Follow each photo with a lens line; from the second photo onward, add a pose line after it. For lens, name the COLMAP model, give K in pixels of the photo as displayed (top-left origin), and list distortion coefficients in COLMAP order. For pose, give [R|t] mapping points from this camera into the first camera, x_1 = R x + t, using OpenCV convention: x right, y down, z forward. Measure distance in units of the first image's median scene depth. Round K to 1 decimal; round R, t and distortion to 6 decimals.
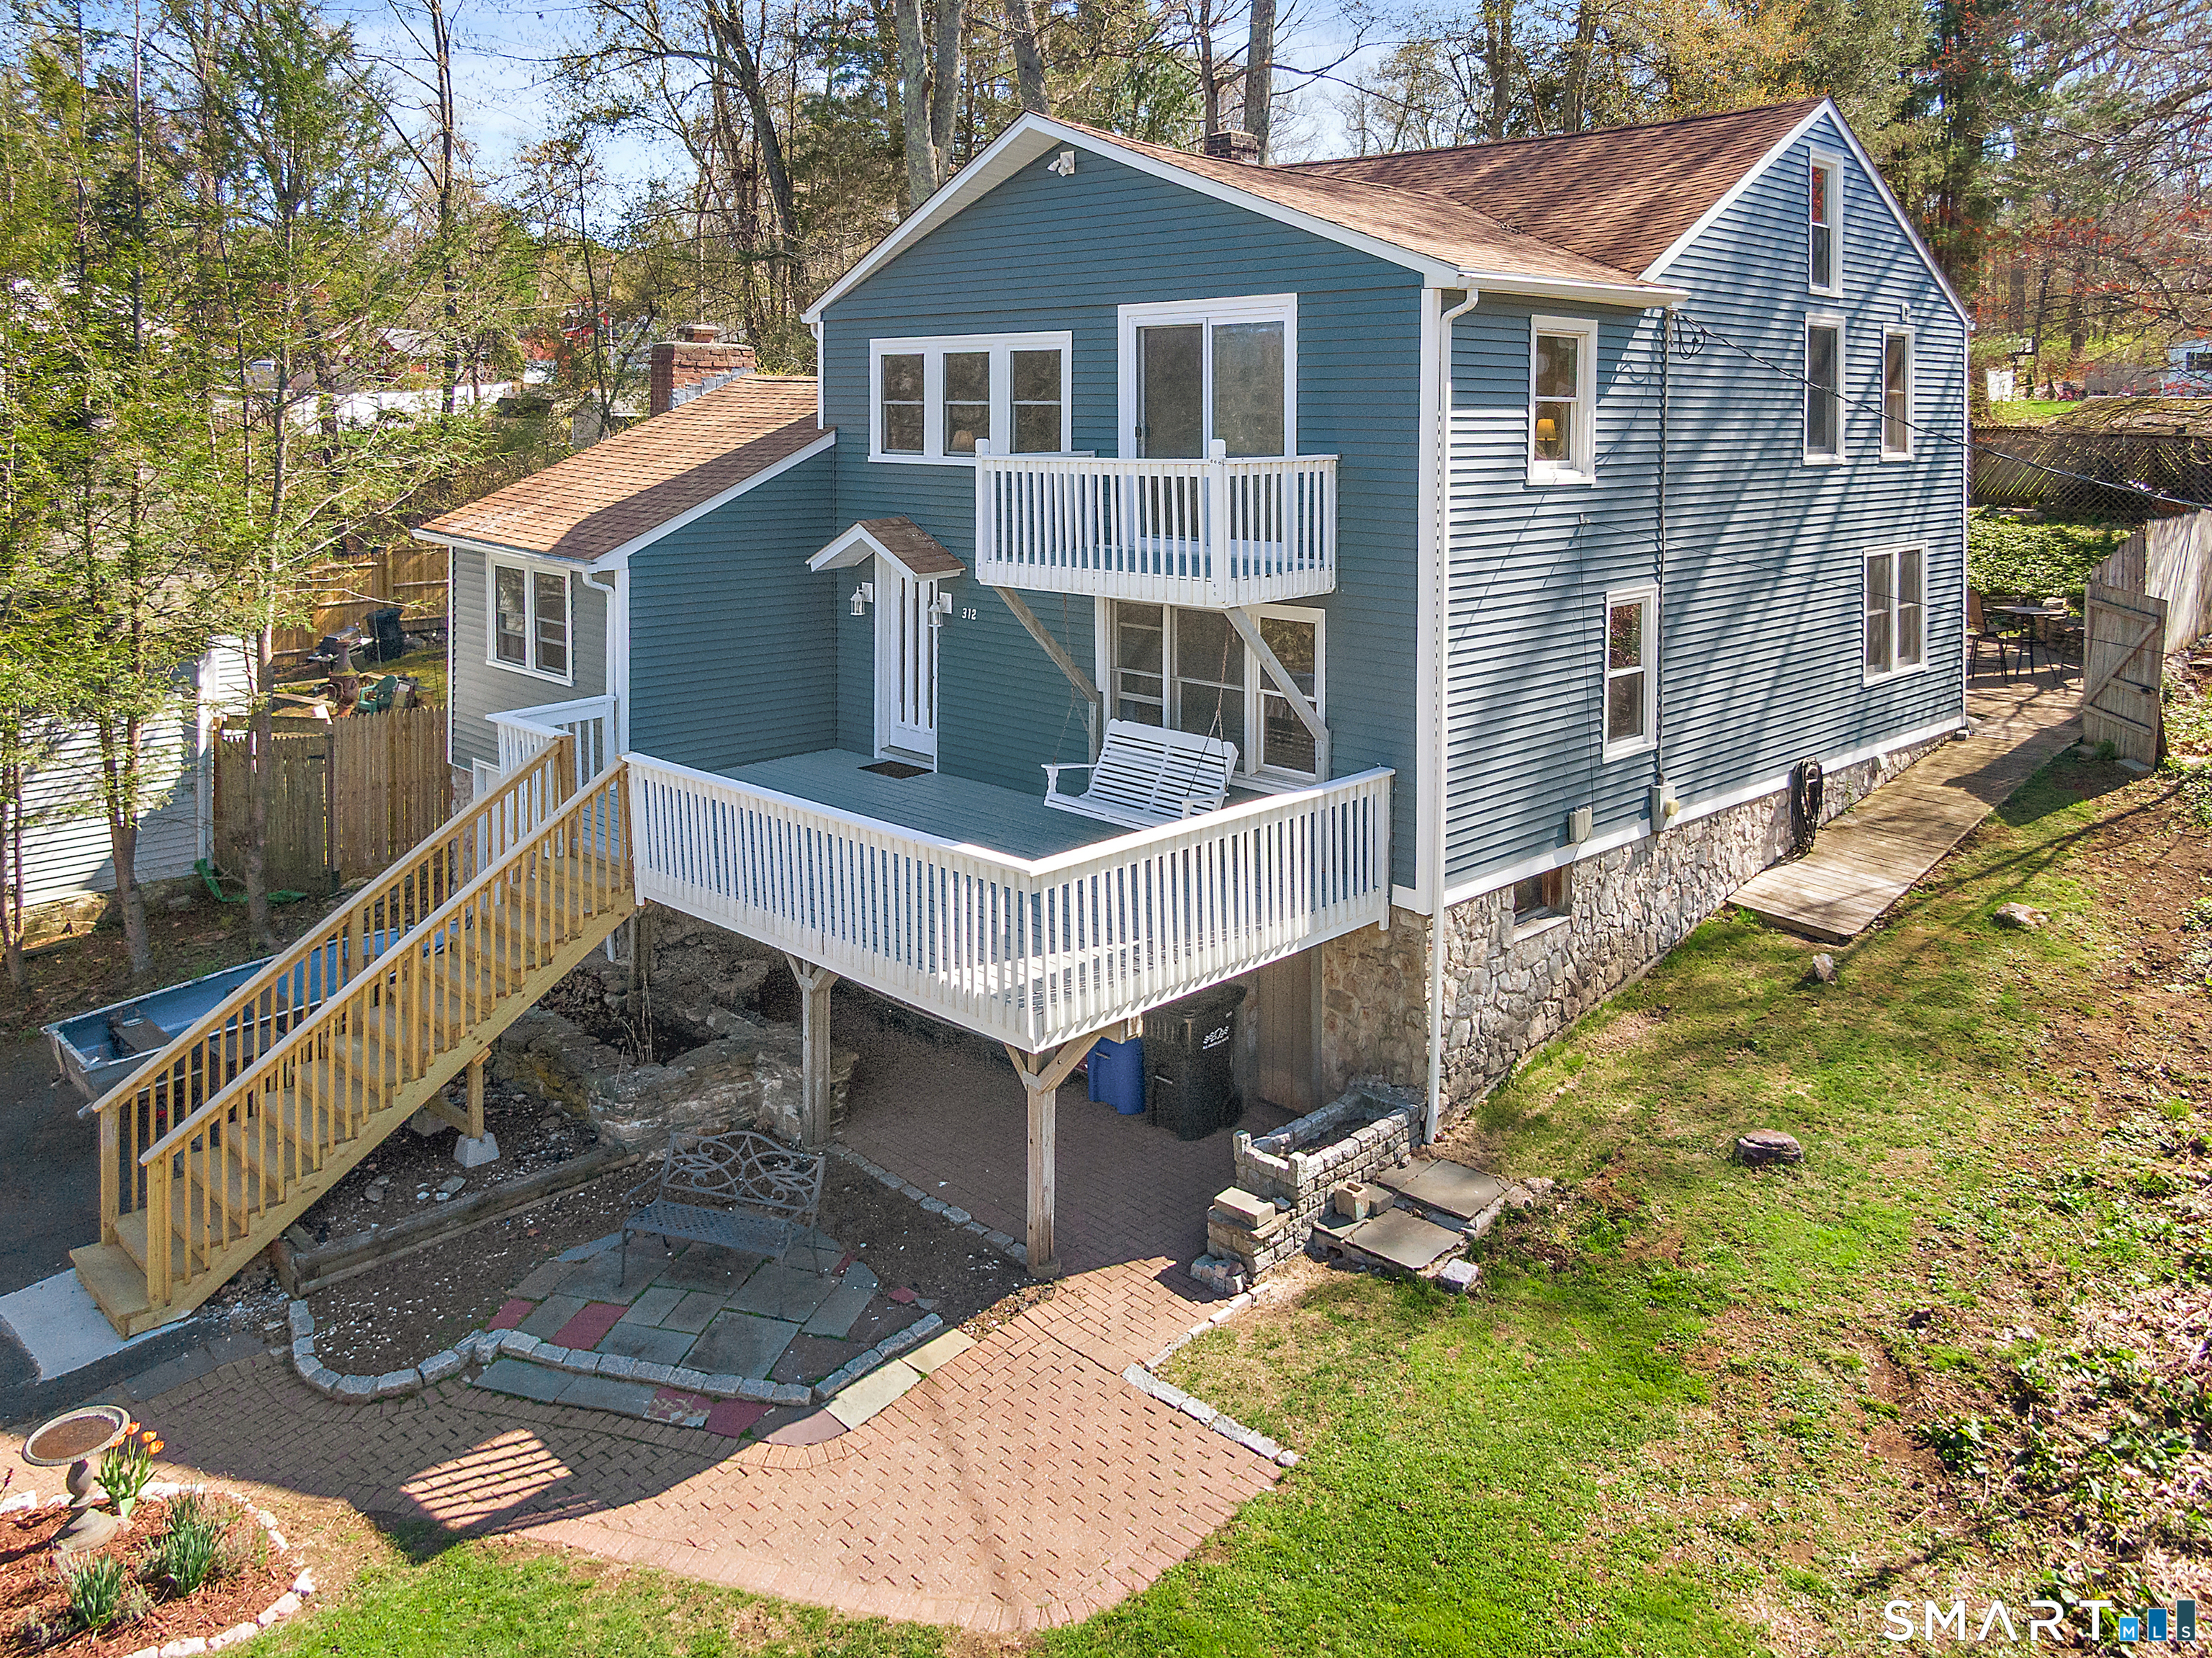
lens RADIAL K [[1695.6, 0, 1103.7], [0, 1695.6, 427.9], [0, 0, 1]] dist [0.010277, -0.009151]
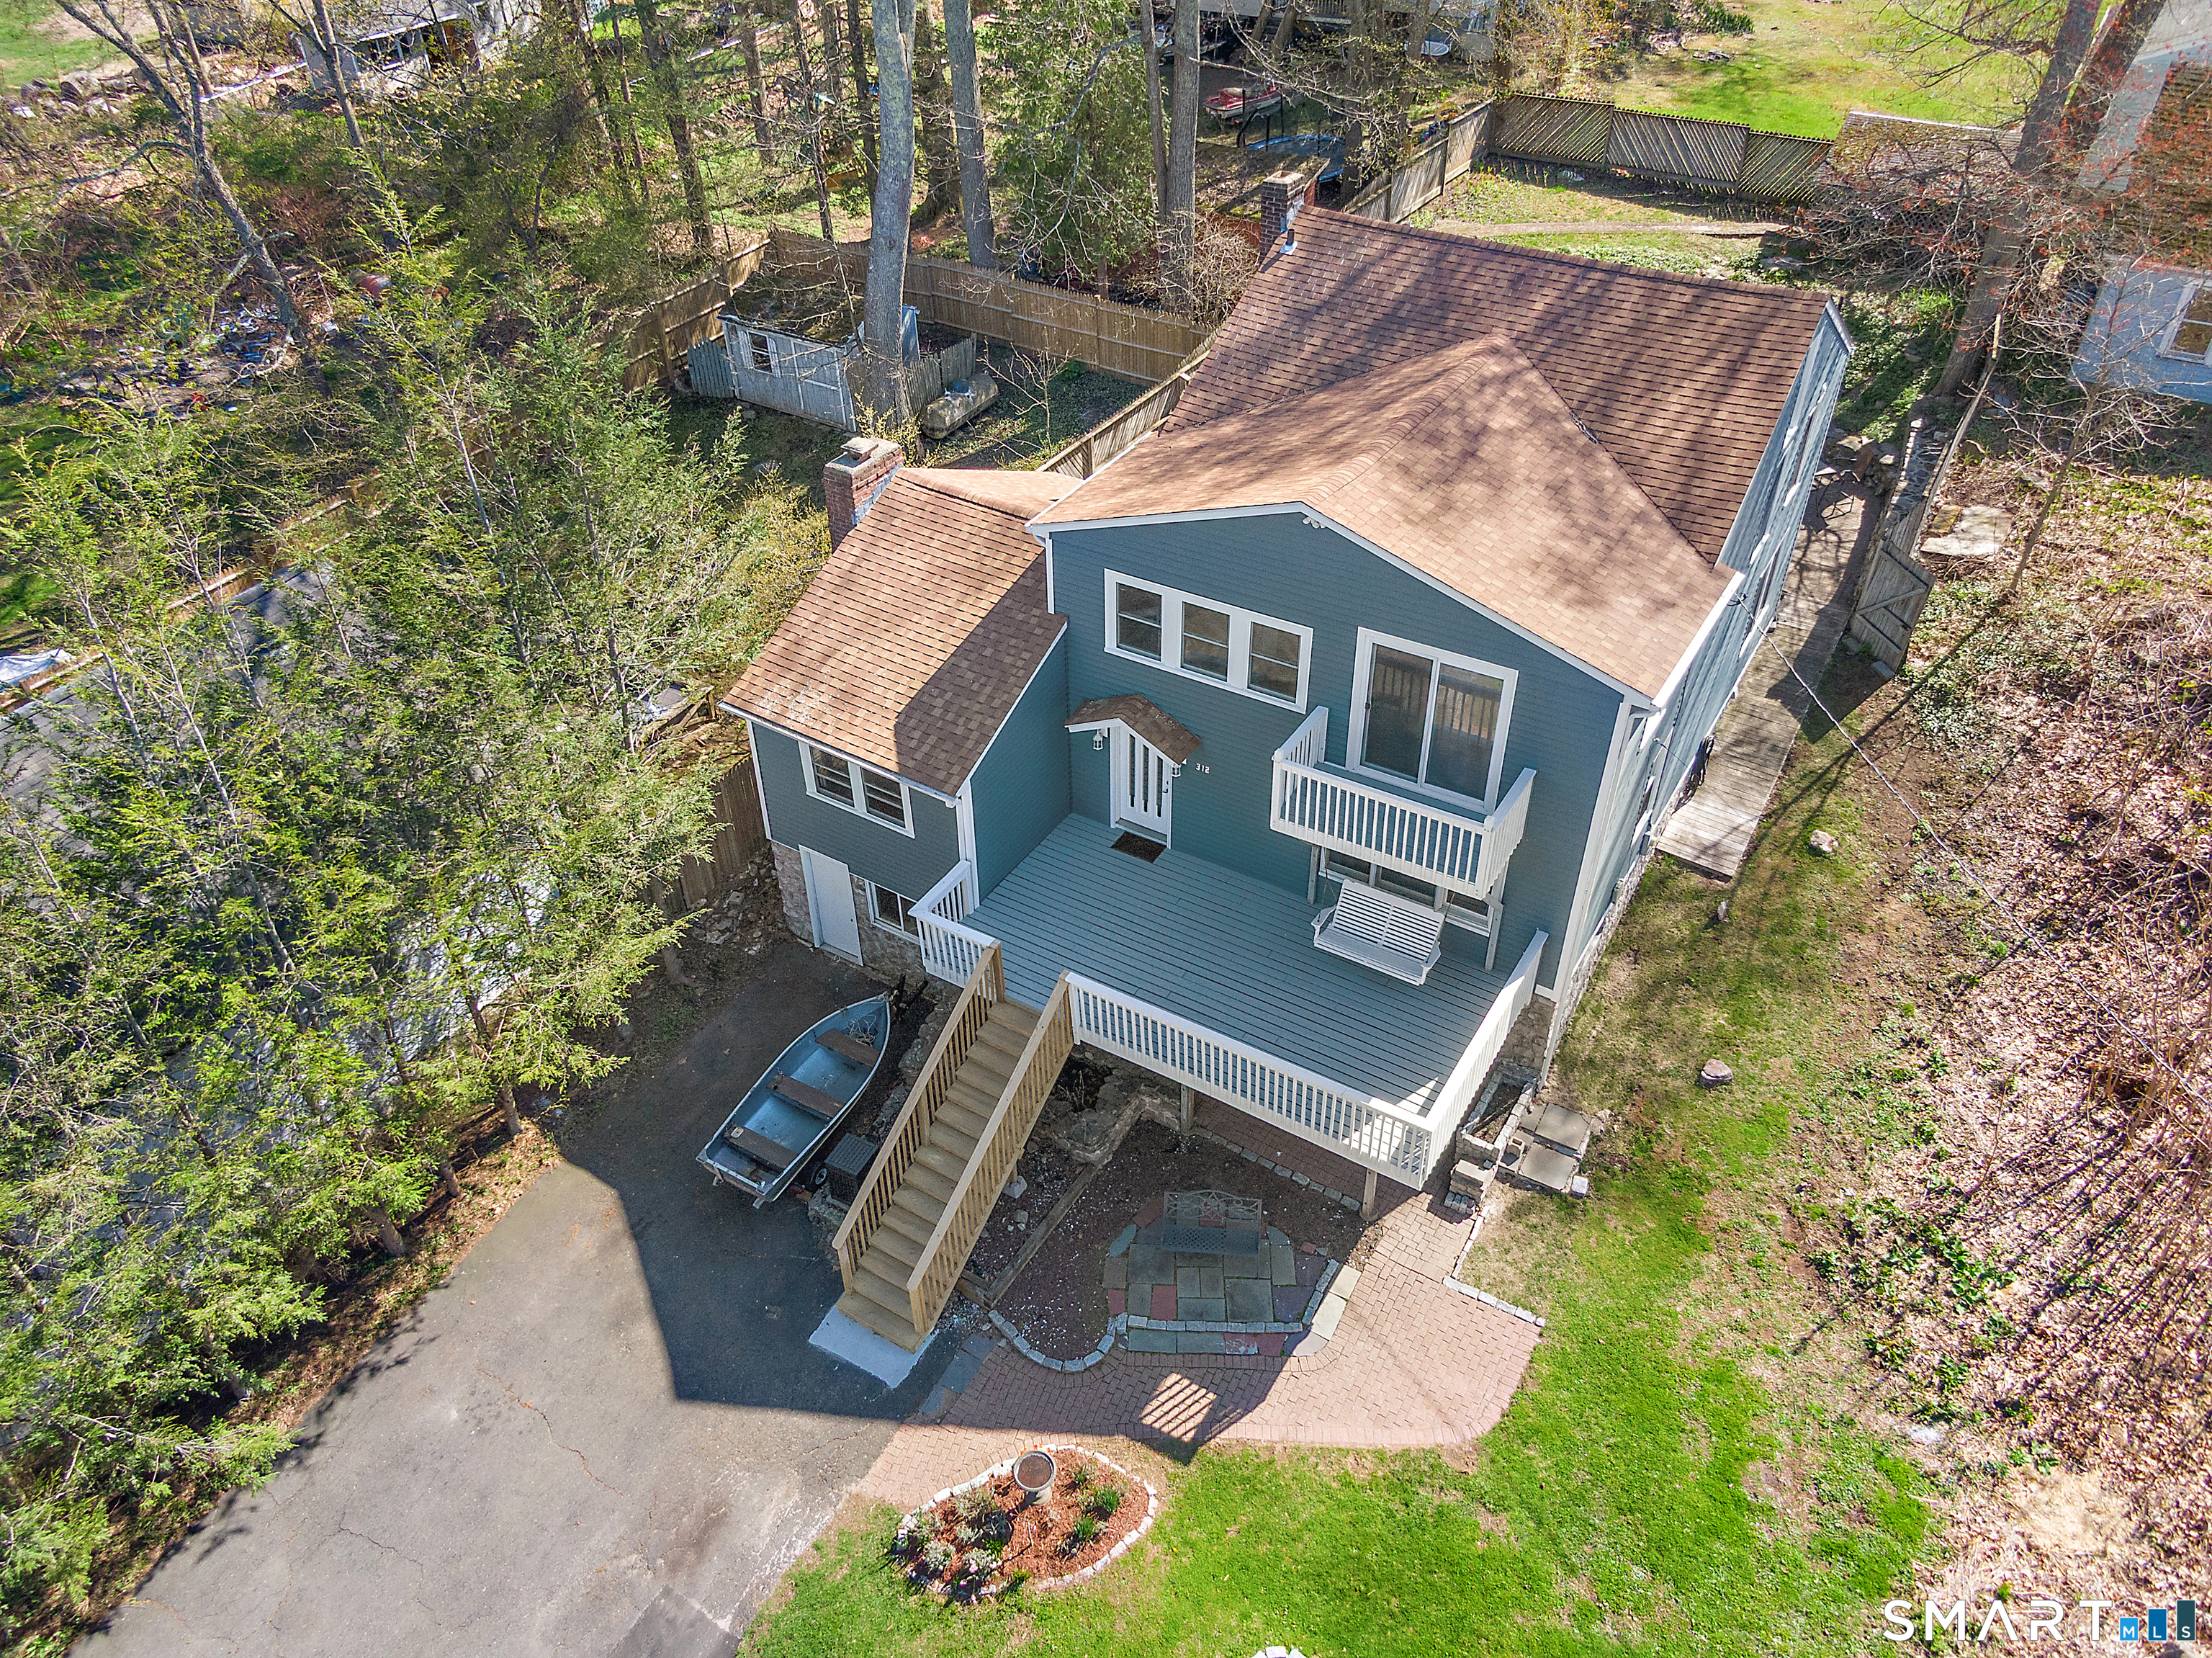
lens RADIAL K [[1579.2, 0, 1106.0], [0, 1579.2, 829.0], [0, 0, 1]] dist [0.001275, -0.003005]
pose [[0.972758, -0.157972, 0.169669, -0.458789], [0.022803, 0.793538, 0.608094, -0.768822], [-0.230701, -0.587659, 0.775522, -0.040369]]
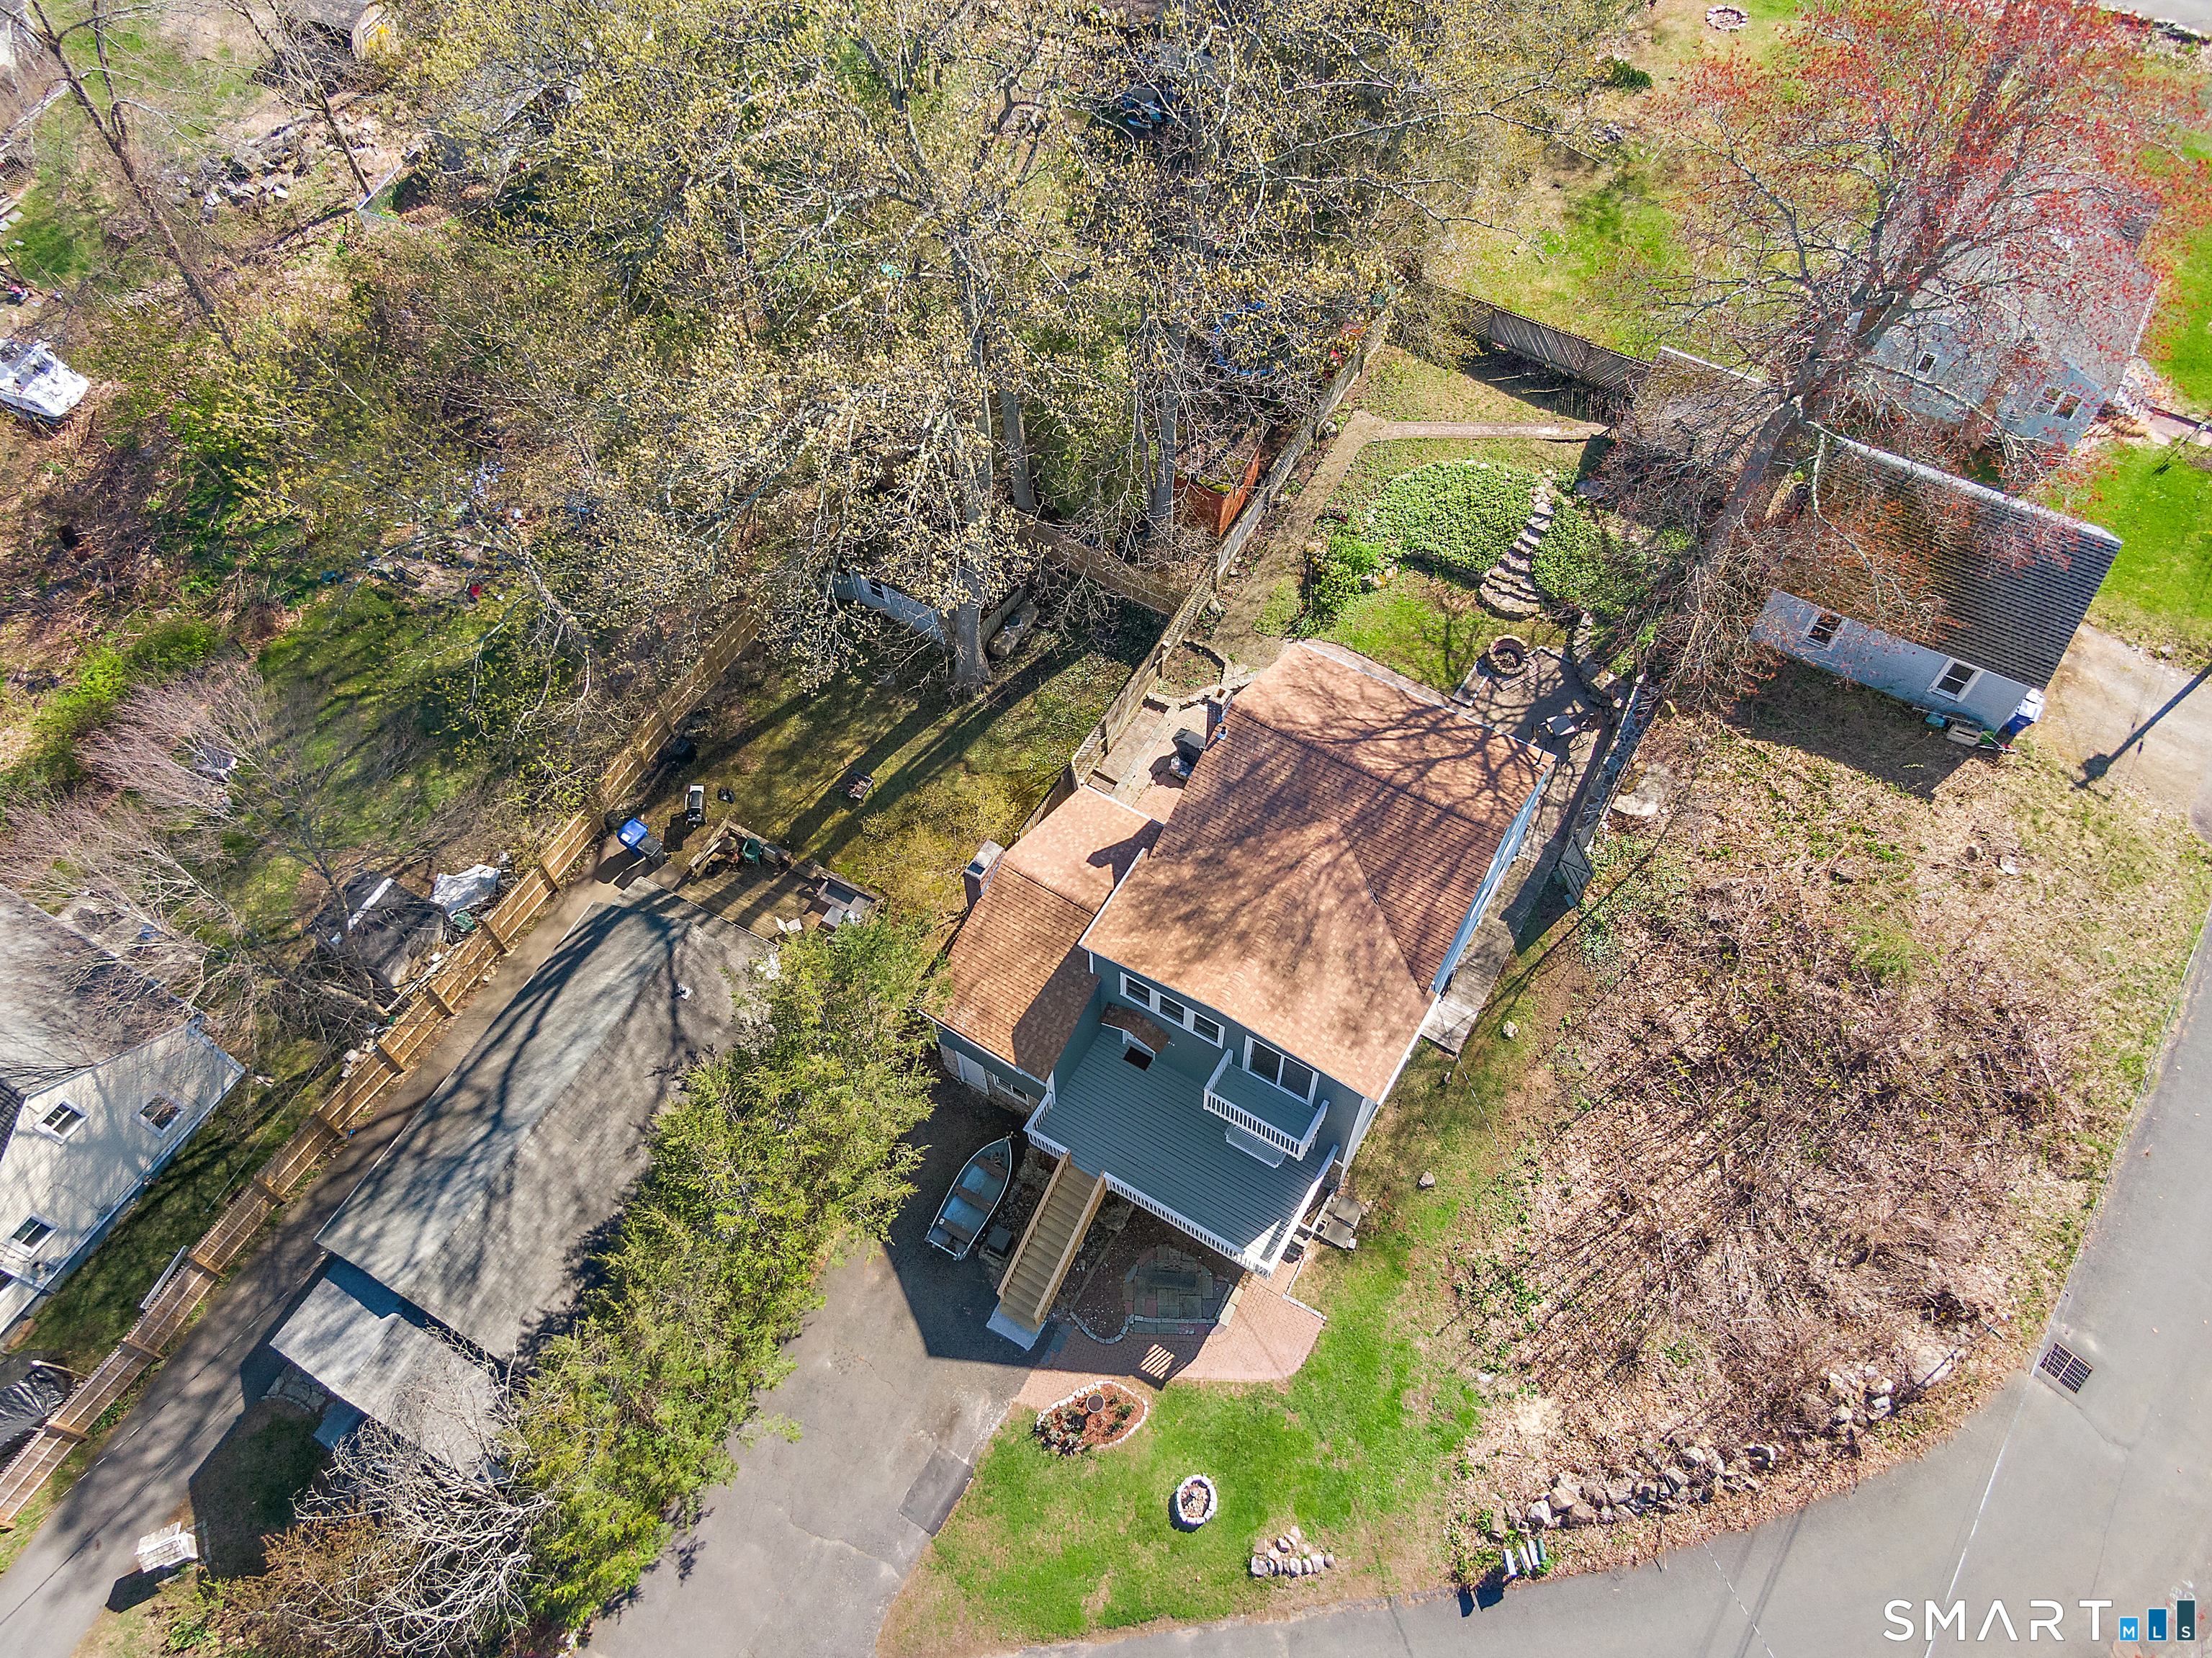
lens RADIAL K [[1556.4, 0, 1101.9], [0, 1556.4, 835.7], [0, 0, 1]] dist [0.022370, -0.002410]
pose [[0.970069, -0.217112, 0.108756, -0.455802], [0.028505, 0.546588, 0.836916, -2.559945], [-0.241149, -0.808767, 0.536417, -0.056454]]
